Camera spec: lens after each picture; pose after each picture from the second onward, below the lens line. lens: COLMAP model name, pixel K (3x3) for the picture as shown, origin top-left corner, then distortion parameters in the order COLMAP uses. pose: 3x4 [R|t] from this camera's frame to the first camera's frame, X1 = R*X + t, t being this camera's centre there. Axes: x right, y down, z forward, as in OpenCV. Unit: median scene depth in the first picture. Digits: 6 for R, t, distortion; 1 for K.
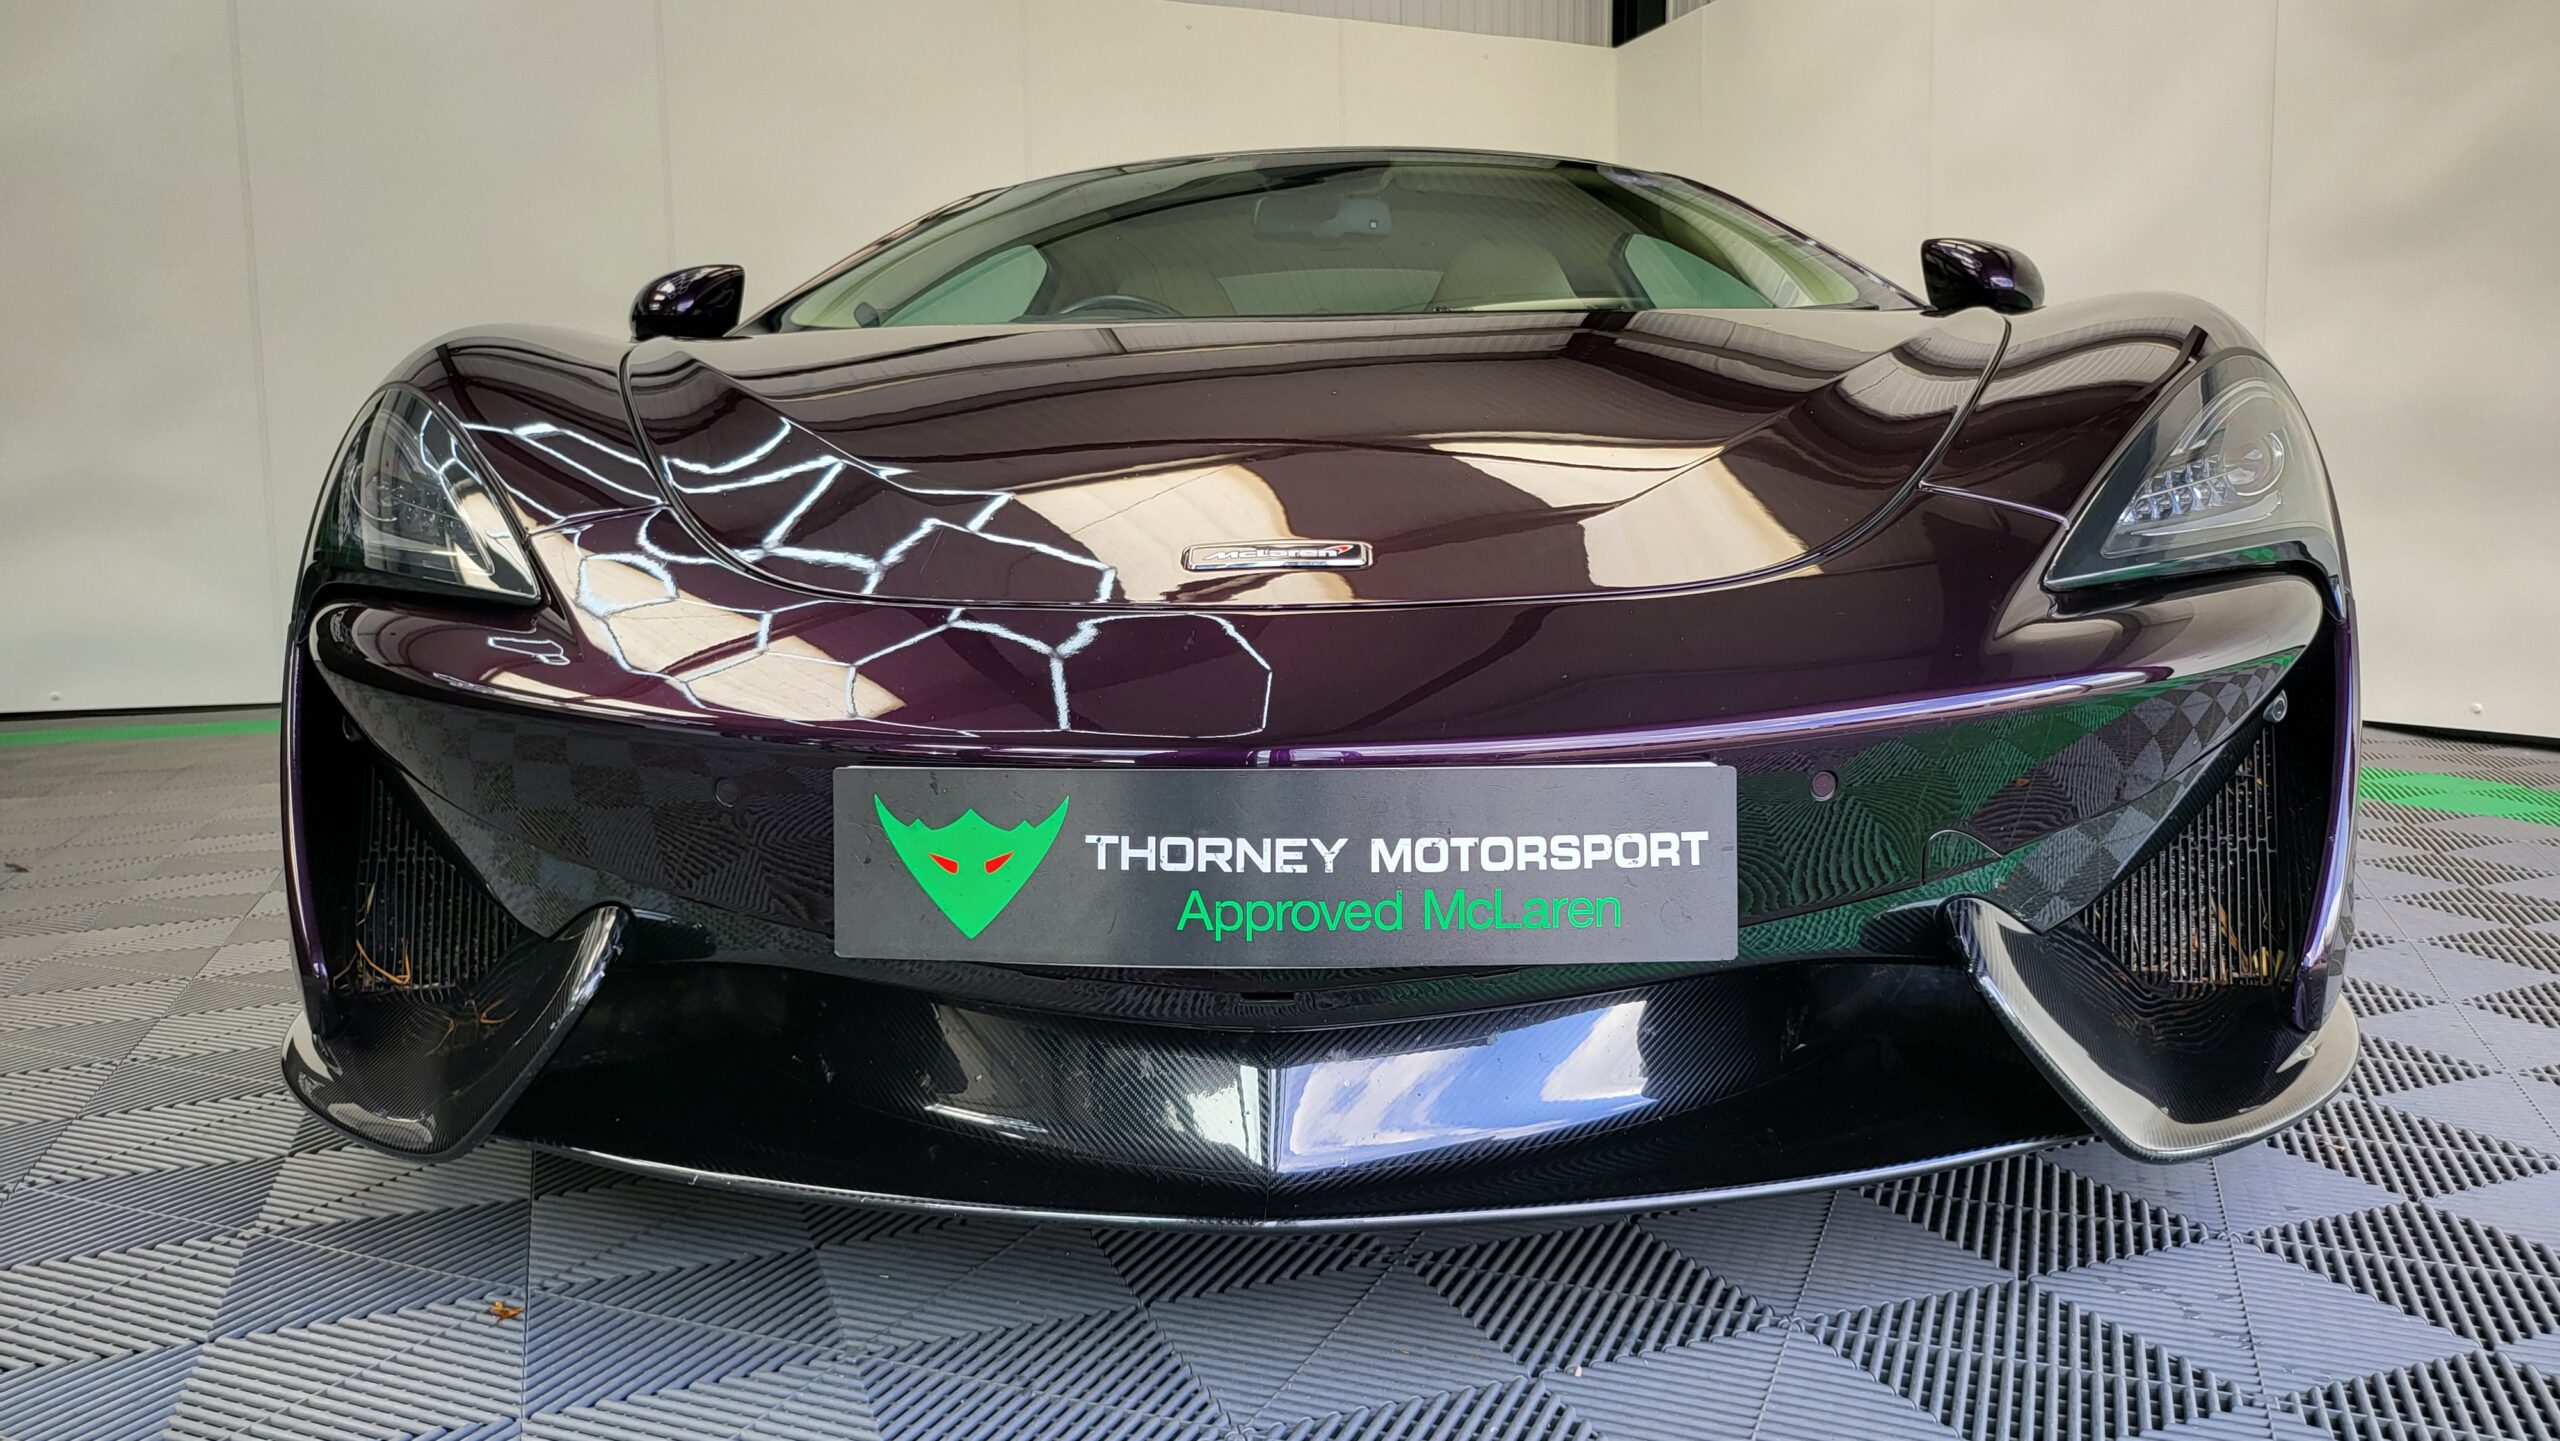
lens RADIAL K [[1823.3, 0, 1275.4], [0, 1823.3, 684.0], [0, 0, 1]] dist [0.088506, -0.133875]
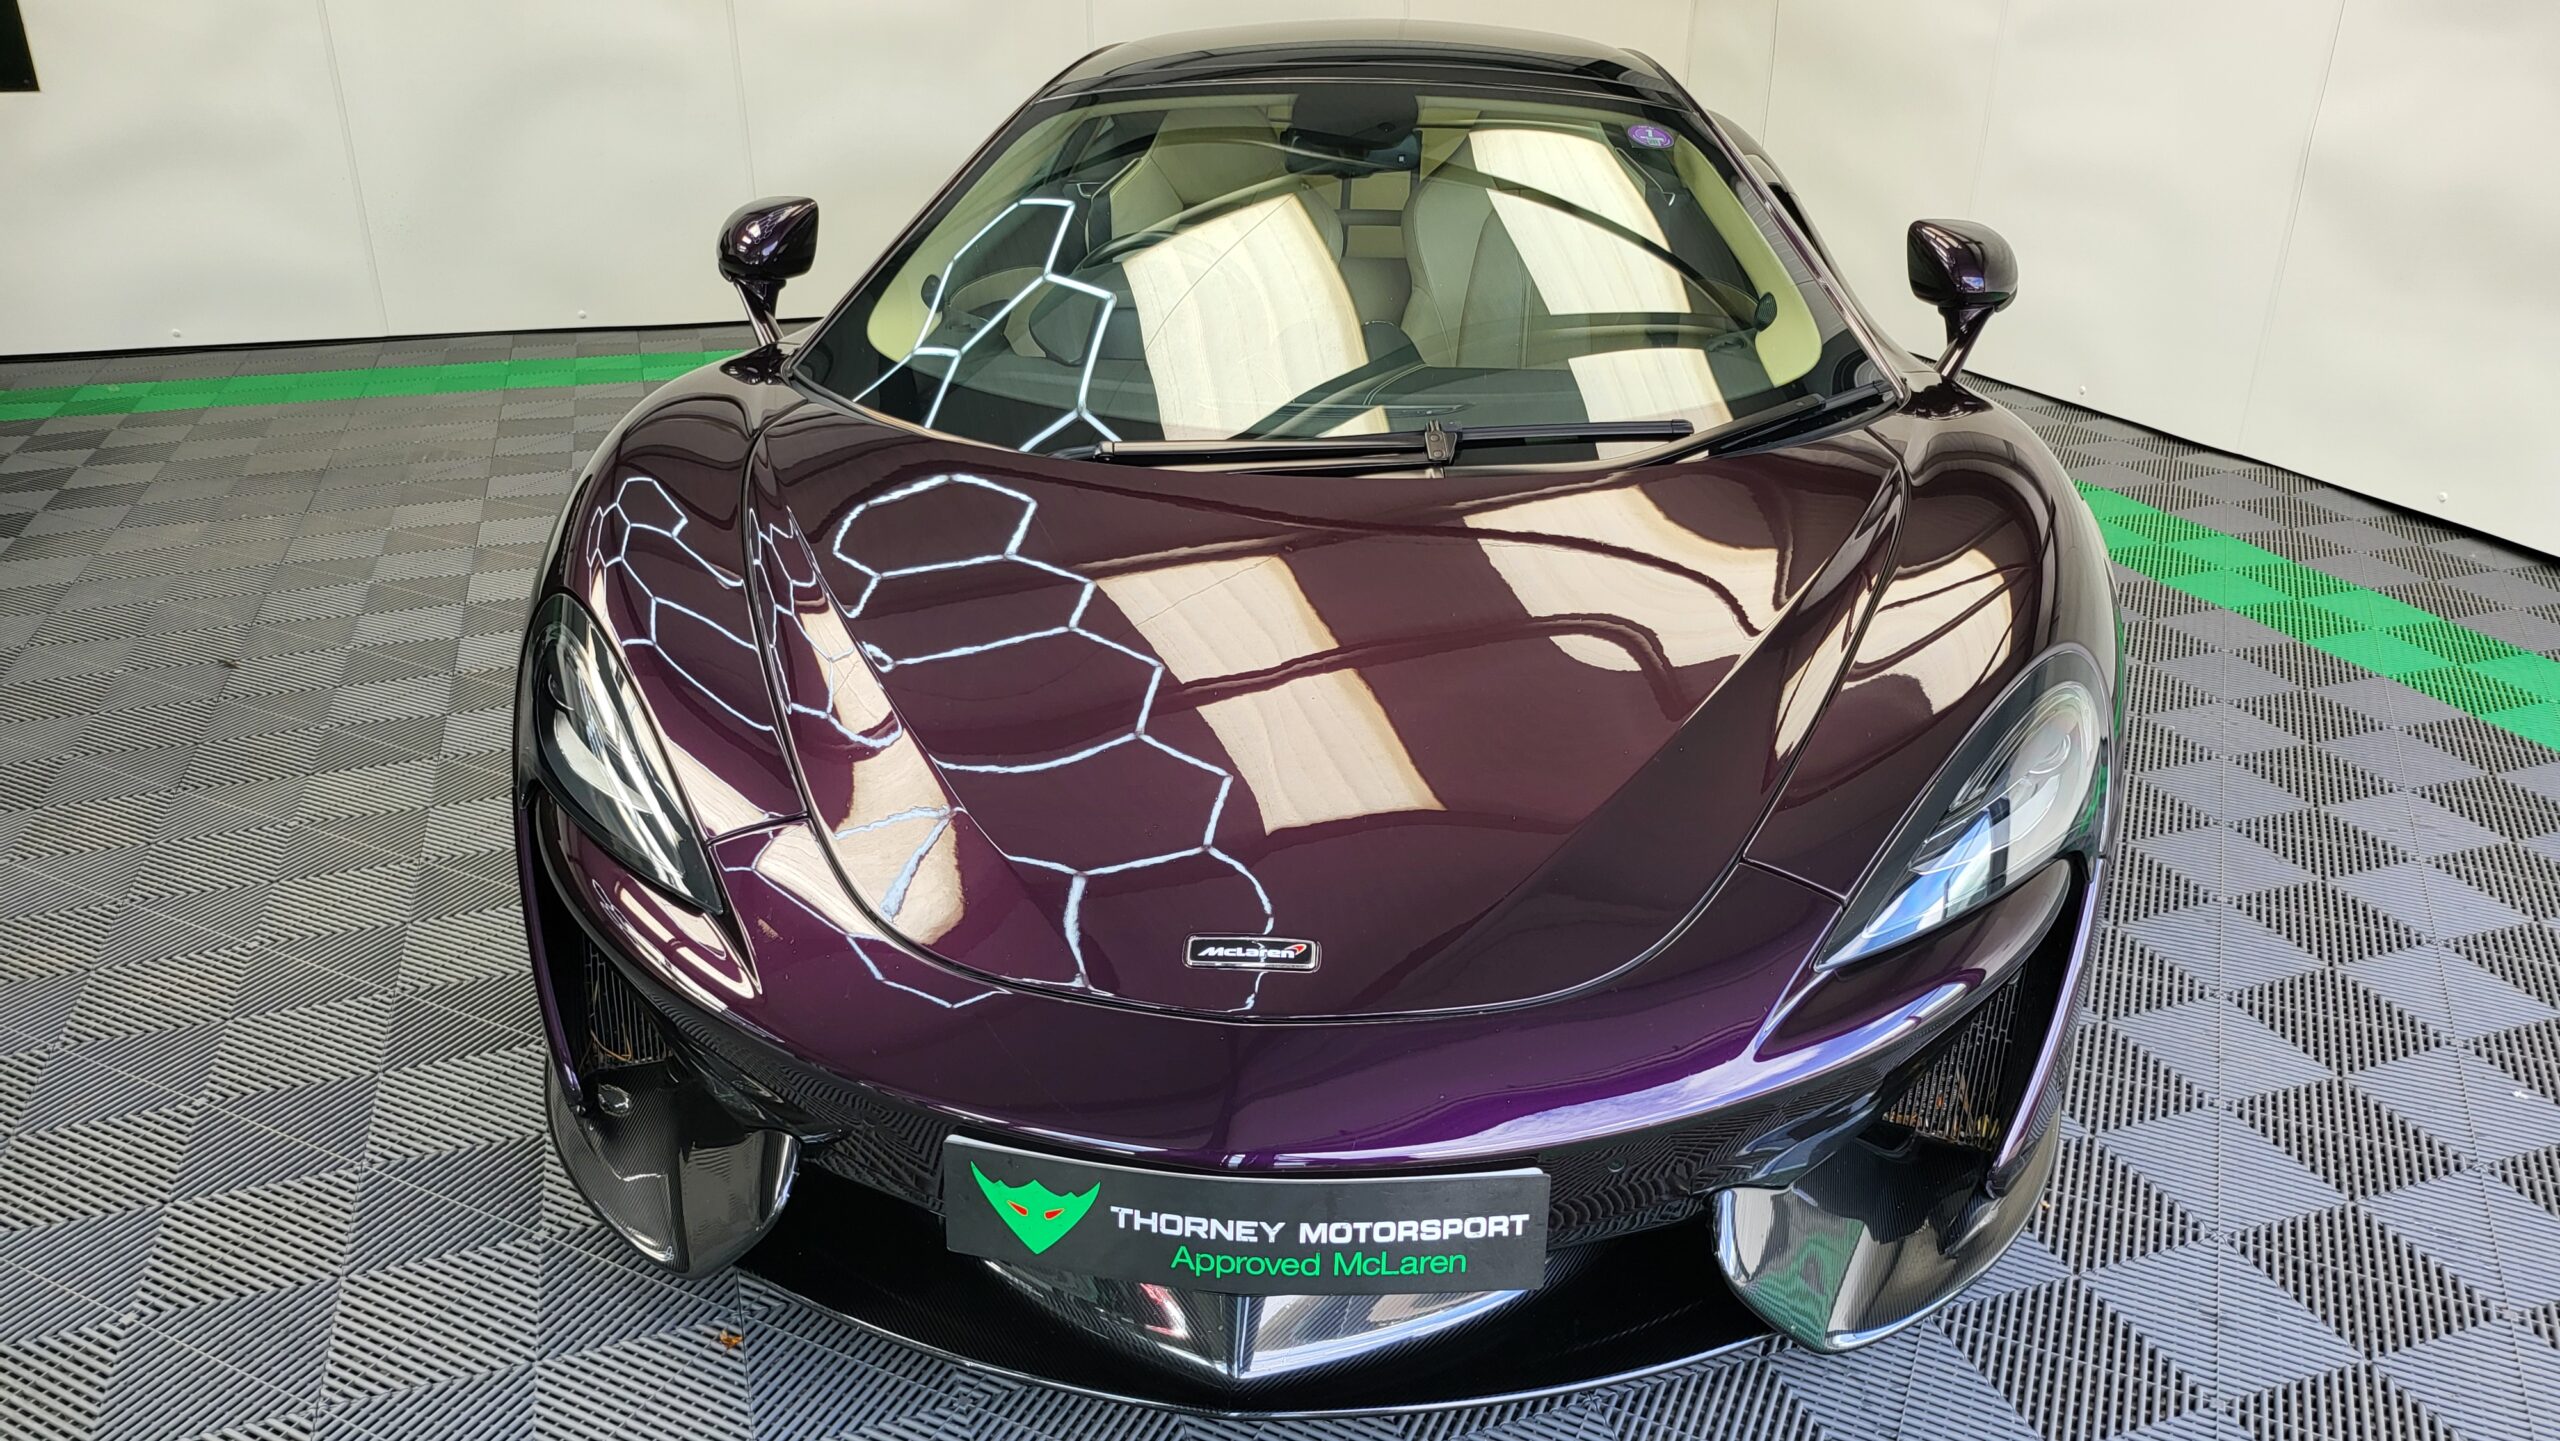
lens RADIAL K [[1823.3, 0, 1275.4], [0, 1823.3, 684.0], [0, 0, 1]] dist [0.088506, -0.133875]
pose [[0.998955, 0.034902, -0.029512, 0.060535], [-0.024390, 0.953121, 0.301606, -0.785886], [0.038656, -0.300571, 0.952976, -0.303182]]
